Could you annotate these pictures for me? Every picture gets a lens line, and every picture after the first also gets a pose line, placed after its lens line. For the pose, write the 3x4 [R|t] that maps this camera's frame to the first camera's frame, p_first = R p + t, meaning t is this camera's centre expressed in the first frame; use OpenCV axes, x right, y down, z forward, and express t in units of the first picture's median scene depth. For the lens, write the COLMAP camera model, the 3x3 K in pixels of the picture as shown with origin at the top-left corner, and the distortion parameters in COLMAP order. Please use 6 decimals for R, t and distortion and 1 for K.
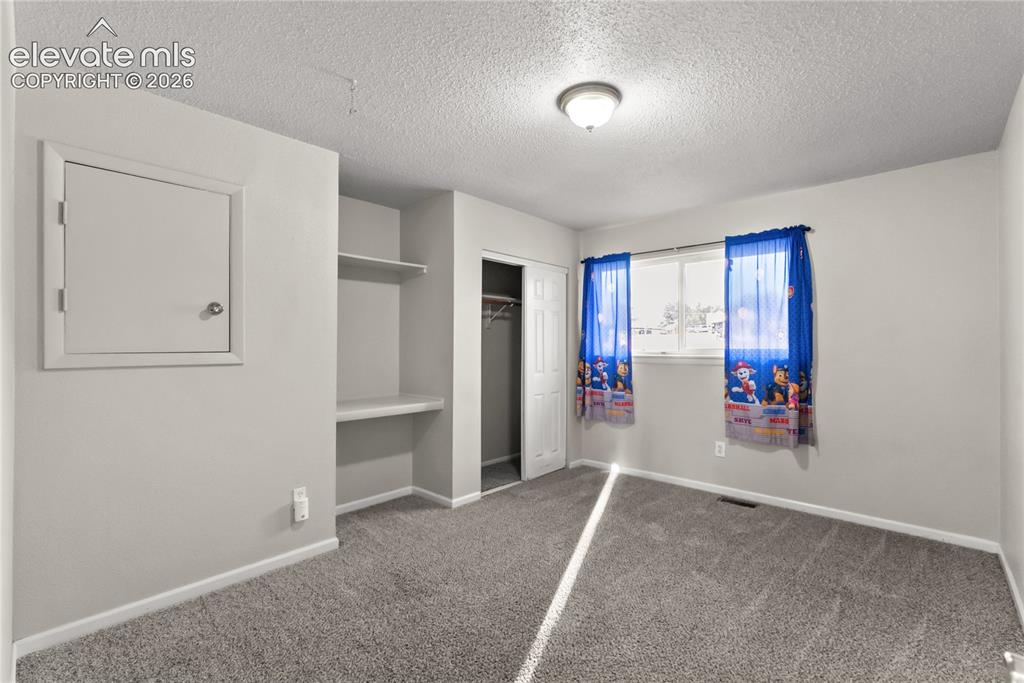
lens RADIAL K [[452.0, 0, 511.5], [0, 452.0, 344.3], [0, 0, 1]] dist [-0.009236, -0.000456]
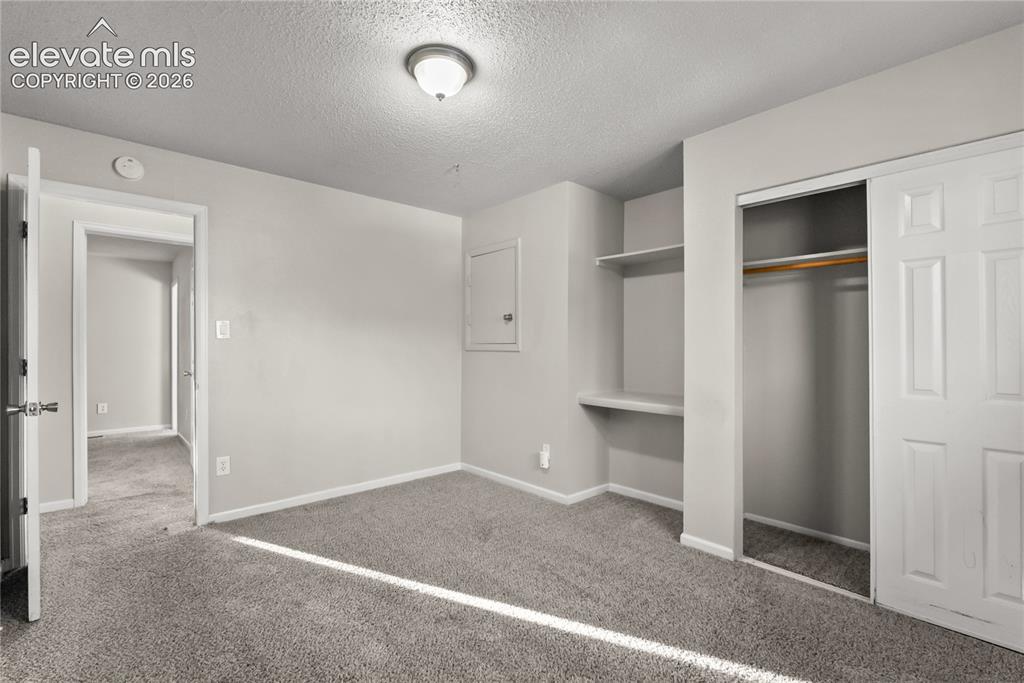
lens RADIAL K [[452.0, 0, 511.7], [0, 452.0, 342.4], [0, 0, 1]] dist [-0.009236, -0.000456]
pose [[-0.087536, -0.004754, -0.996150, 0.892919], [0.002605, 0.999984, -0.005001, 0.018521], [0.996158, -0.003033, -0.087522, 1.010339]]
